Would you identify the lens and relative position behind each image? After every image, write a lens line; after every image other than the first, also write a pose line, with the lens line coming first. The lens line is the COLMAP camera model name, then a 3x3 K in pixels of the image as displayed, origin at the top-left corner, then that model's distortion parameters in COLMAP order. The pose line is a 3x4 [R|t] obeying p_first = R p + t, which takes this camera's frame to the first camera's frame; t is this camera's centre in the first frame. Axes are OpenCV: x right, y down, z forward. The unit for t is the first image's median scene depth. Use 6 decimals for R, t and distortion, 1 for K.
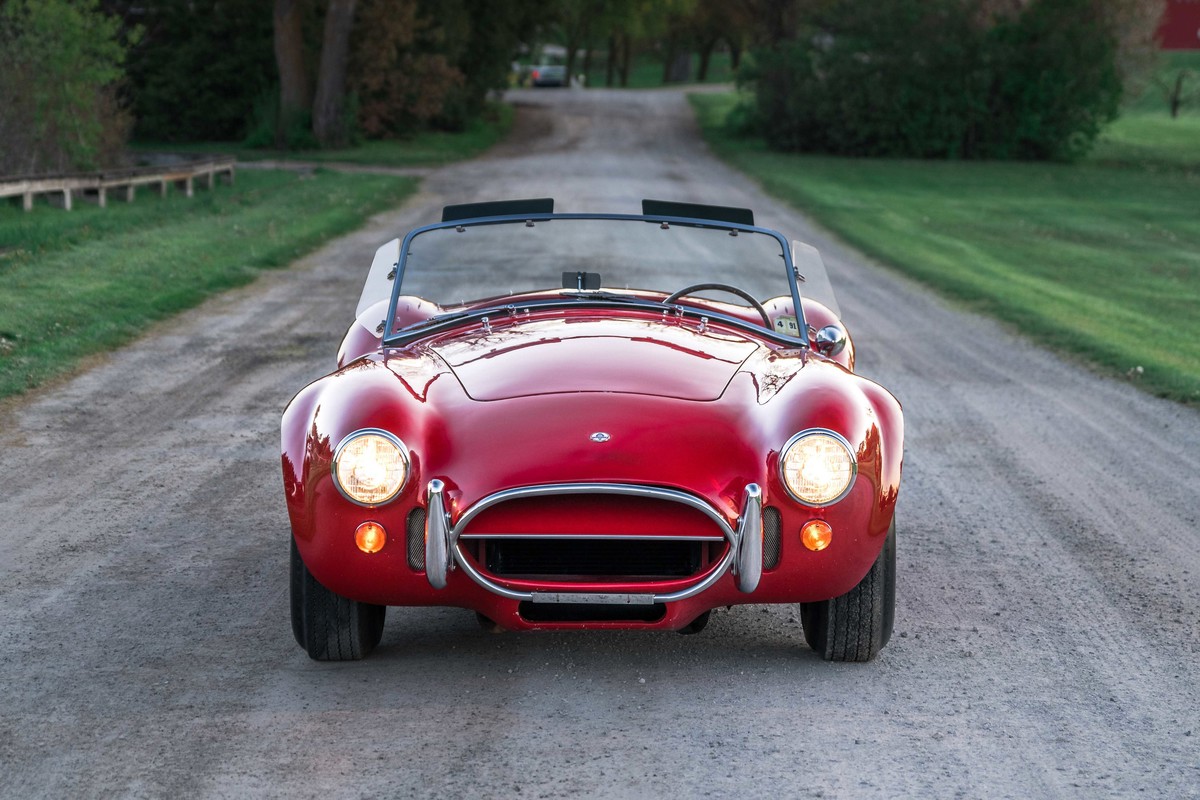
lens RADIAL K [[1900.9, 0, 635.4], [0, 1900.9, 381.4], [0, 0, 1]] dist [0.040651, 0.000000]
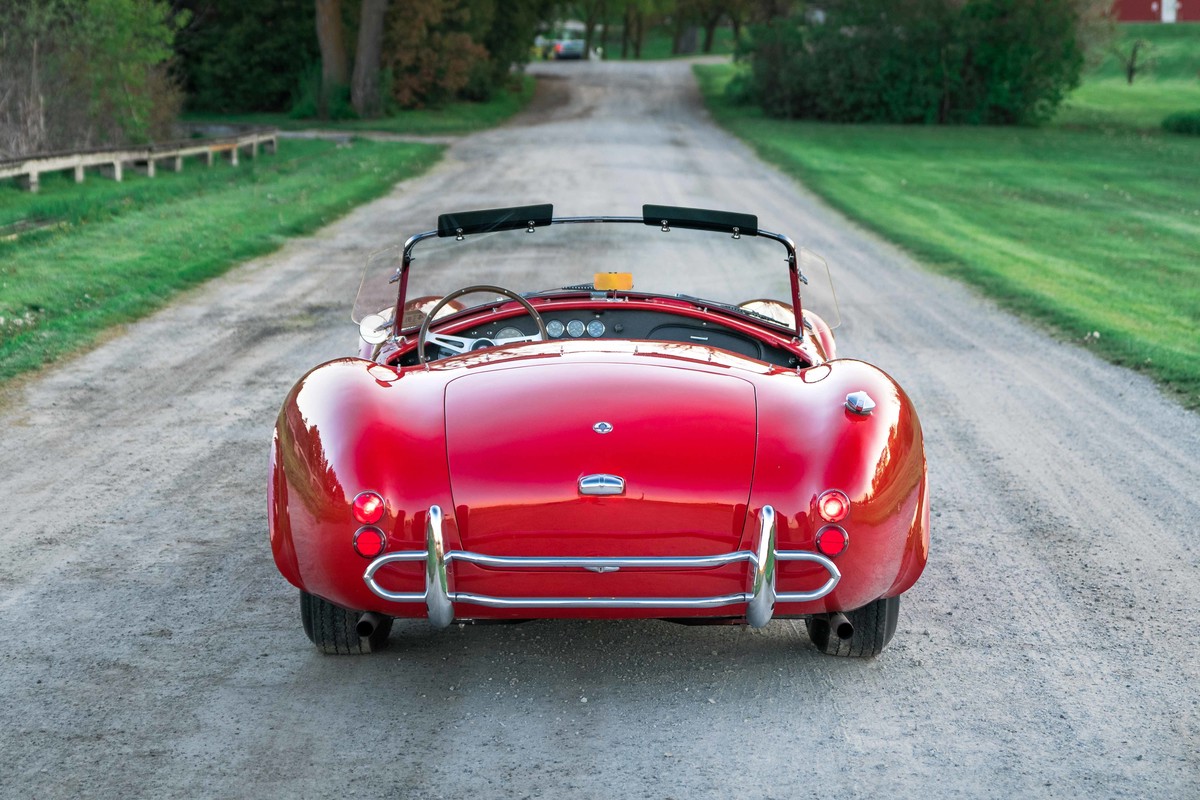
lens RADIAL K [[1939.5, 0, 565.0], [0, 1939.5, 422.5], [0, 0, 1]] dist [0.034446, 0.000000]
pose [[0.999972, -0.005535, -0.004965, -0.035390], [0.005600, 0.999897, 0.013239, 0.035212], [0.004892, -0.013267, 0.999900, -0.115505]]
